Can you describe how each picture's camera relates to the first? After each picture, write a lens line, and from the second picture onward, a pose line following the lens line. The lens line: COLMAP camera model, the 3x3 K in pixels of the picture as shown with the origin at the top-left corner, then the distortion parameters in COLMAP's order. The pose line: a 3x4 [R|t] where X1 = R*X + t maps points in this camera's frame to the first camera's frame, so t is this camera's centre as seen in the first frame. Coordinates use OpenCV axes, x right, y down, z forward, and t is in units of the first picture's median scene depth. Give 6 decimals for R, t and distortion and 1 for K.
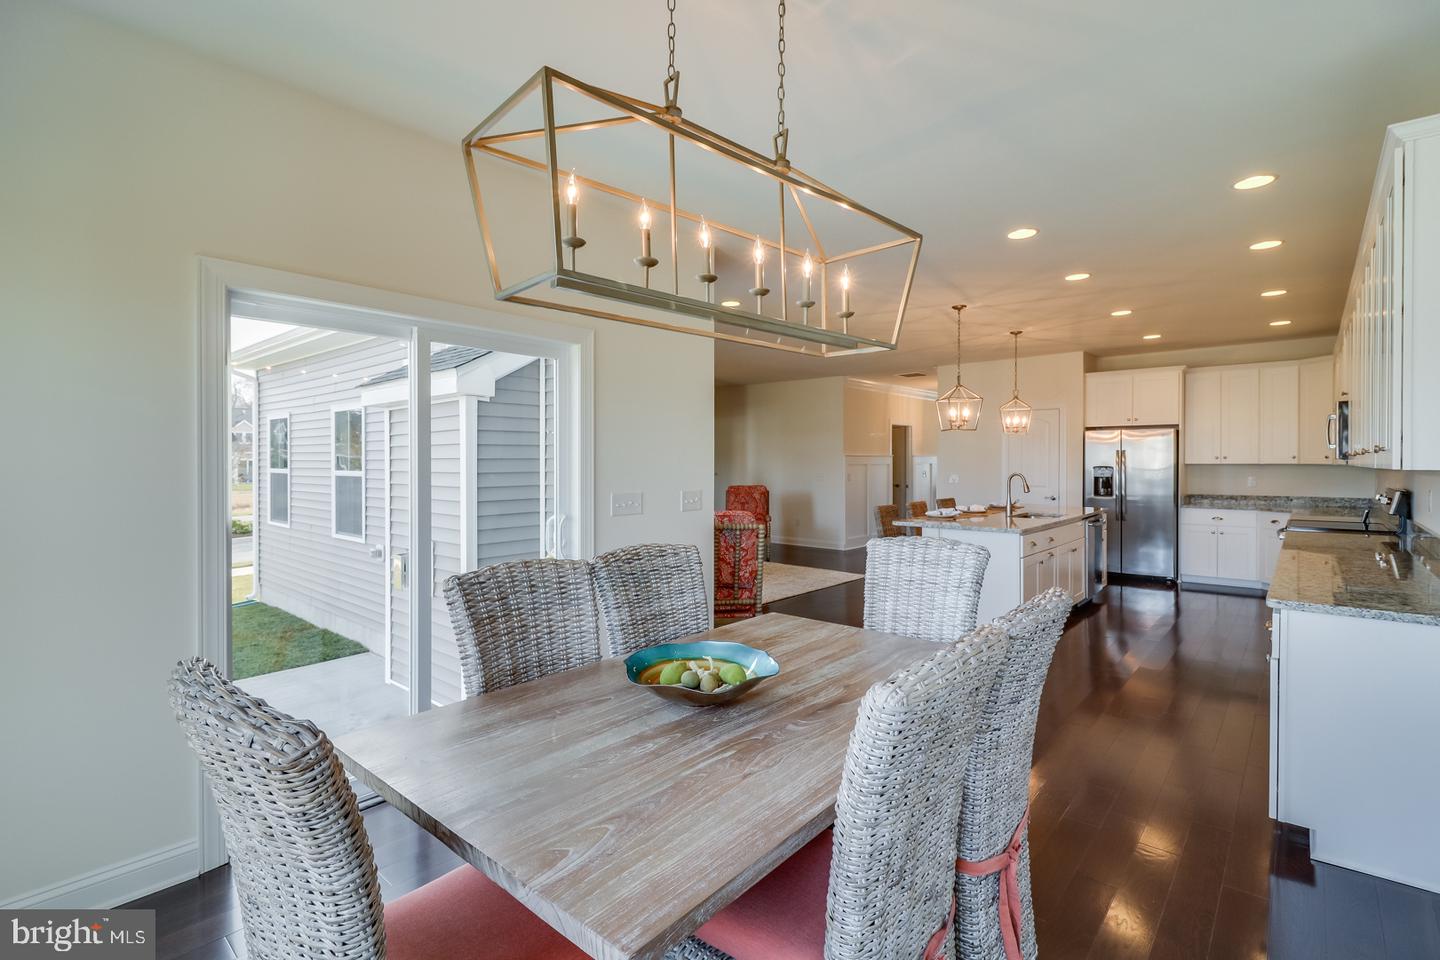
lens RADIAL K [[672.2, 0, 717.2], [0, 672.2, 468.2], [0, 0, 1]] dist [0.005371, -0.008805]
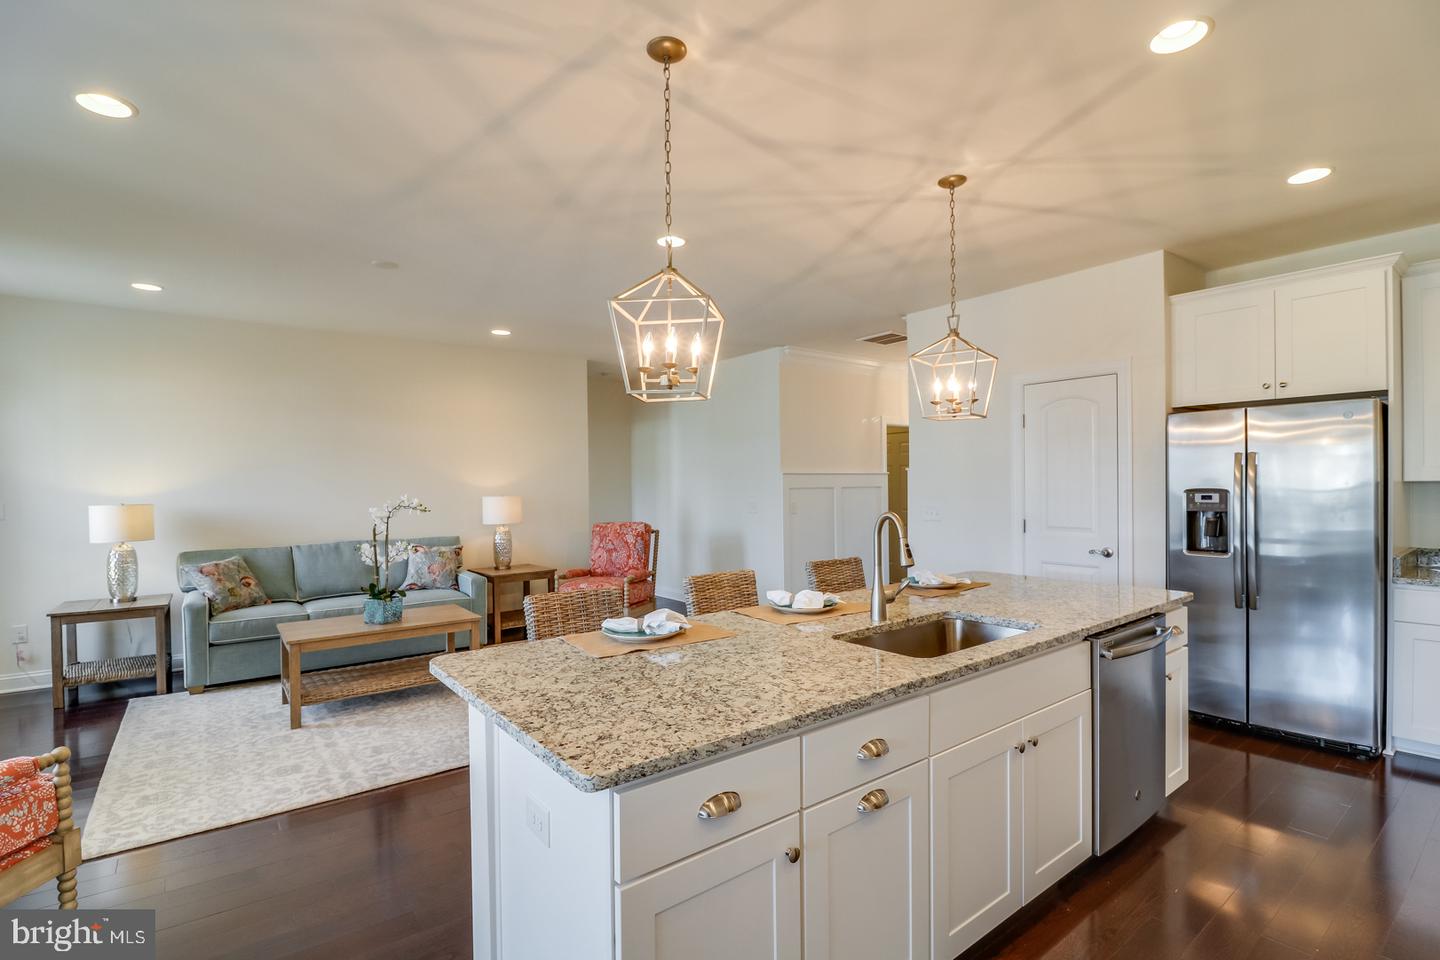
lens RADIAL K [[675.2, 0, 727.9], [0, 675.2, 488.7], [0, 0, 1]] dist [0.005049, -0.017639]
pose [[0.982806, -0.007908, -0.184474, 0.340615], [0.007807, 0.999969, -0.001273, -0.004923], [0.184479, -0.000189, 0.982836, 0.489706]]
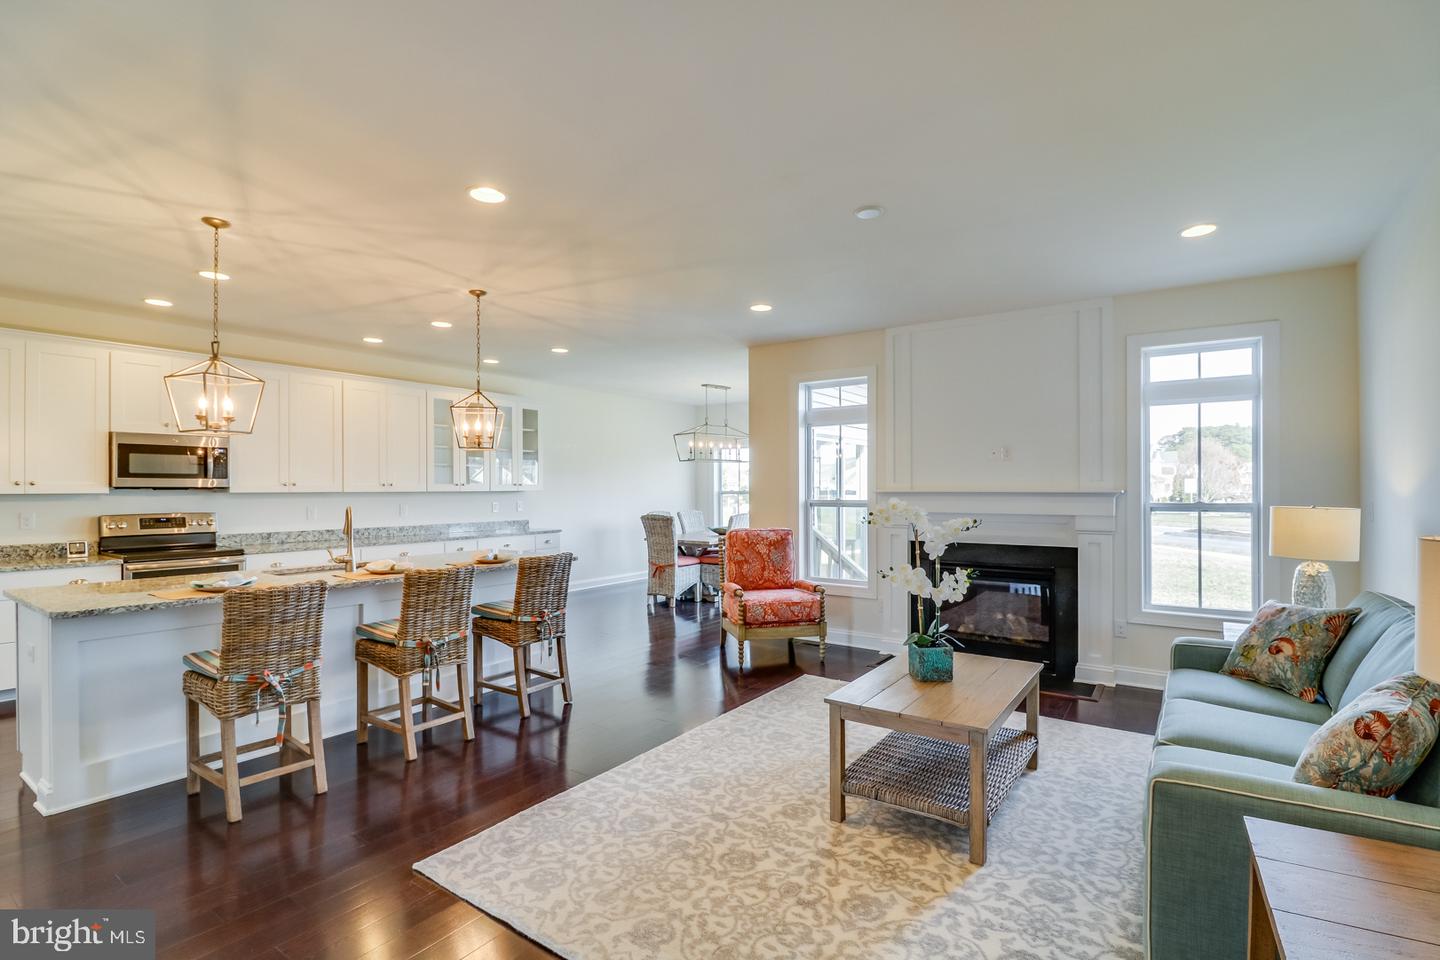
lens RADIAL K [[675.2, 0, 727.9], [0, 675.2, 488.7], [0, 0, 1]] dist [0.005049, -0.017639]
pose [[-0.992936, 0.003762, -0.118593, 0.122690], [0.002752, 0.999959, 0.008678, -0.012324], [0.118620, 0.008290, -0.992905, 1.360863]]
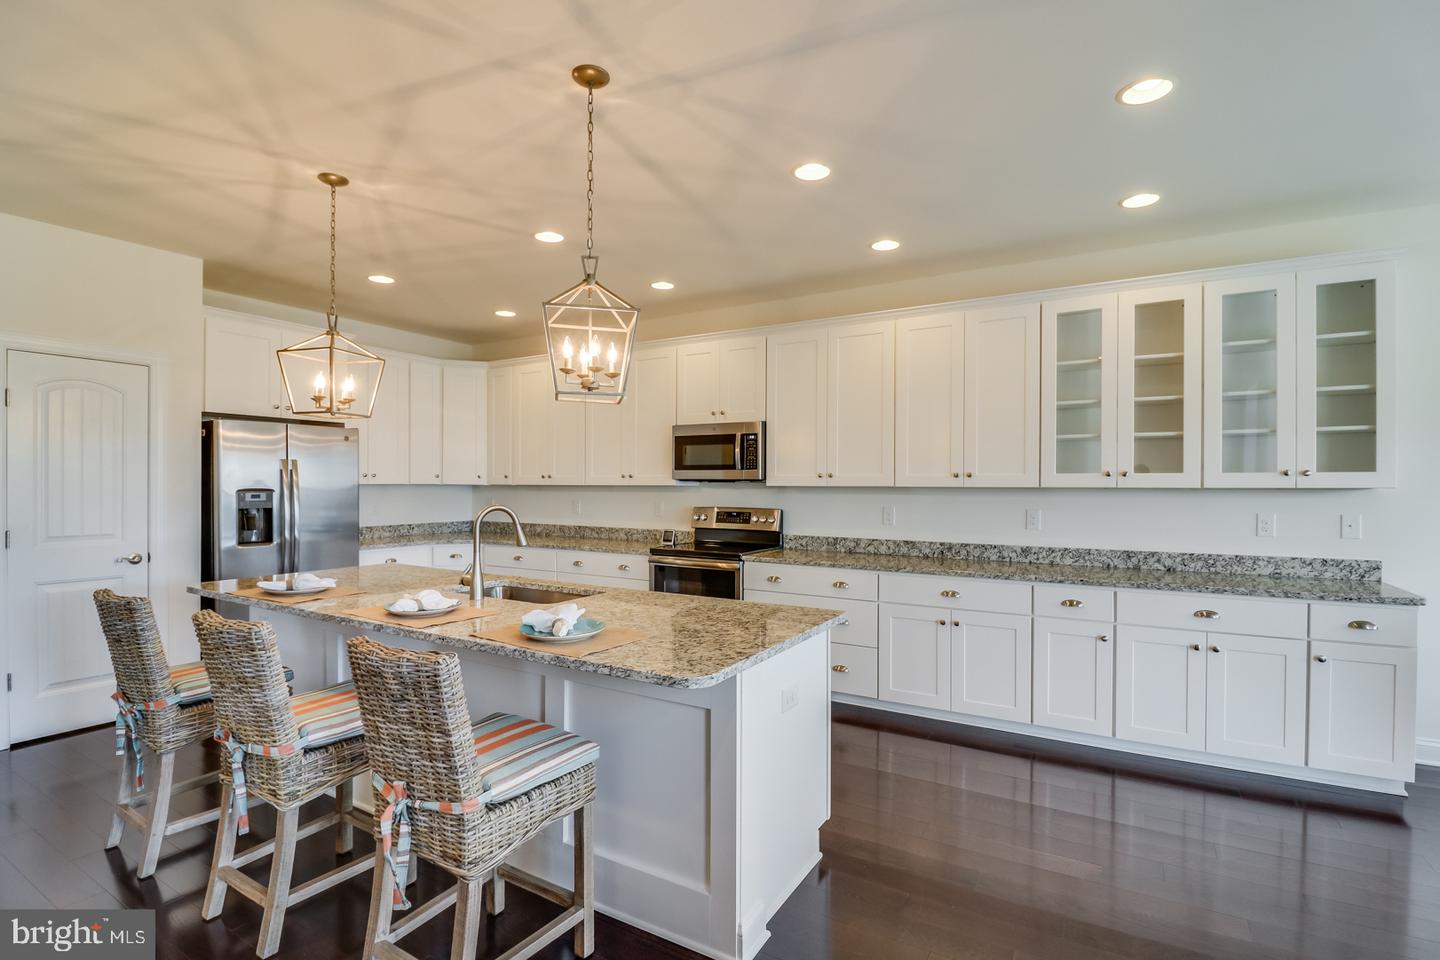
lens RADIAL K [[675.2, 0, 727.9], [0, 675.2, 488.7], [0, 0, 1]] dist [0.005049, -0.017639]
pose [[-0.191383, -0.005773, 0.981498, -0.025228], [0.003759, 0.999971, 0.006615, -0.005077], [-0.981508, 0.004956, -0.191356, 0.745948]]
